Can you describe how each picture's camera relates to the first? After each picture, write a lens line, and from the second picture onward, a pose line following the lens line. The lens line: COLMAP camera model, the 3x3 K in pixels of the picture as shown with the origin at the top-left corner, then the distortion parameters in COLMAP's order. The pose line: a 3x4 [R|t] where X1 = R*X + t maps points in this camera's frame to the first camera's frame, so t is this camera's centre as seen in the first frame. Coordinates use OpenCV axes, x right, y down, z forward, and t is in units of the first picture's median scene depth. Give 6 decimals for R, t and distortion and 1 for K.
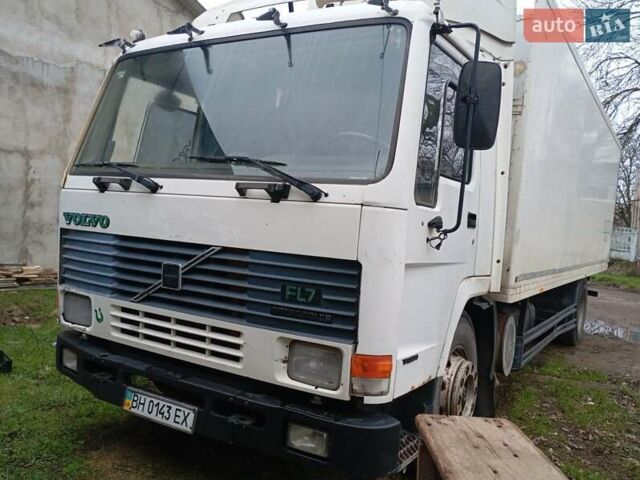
lens RADIAL K [[559.7, 0, 320.0], [0, 559.7, 240.0], [0, 0, 1]] dist [0.057958, 0.000205]
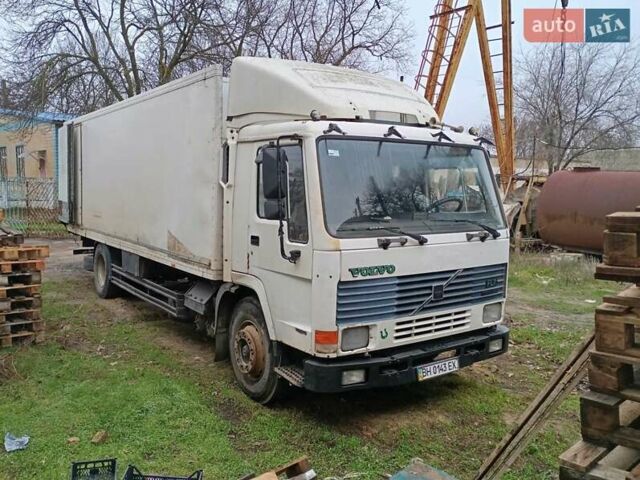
lens RADIAL K [[559.7, 0, 320.0], [0, 559.7, 240.0], [0, 0, 1]] dist [0.057958, 0.000205]
pose [[0.376041, -0.158395, 0.912964, -1.814581], [0.048222, 0.987291, 0.151429, -0.344469], [-0.925347, -0.012919, 0.378900, 0.649733]]
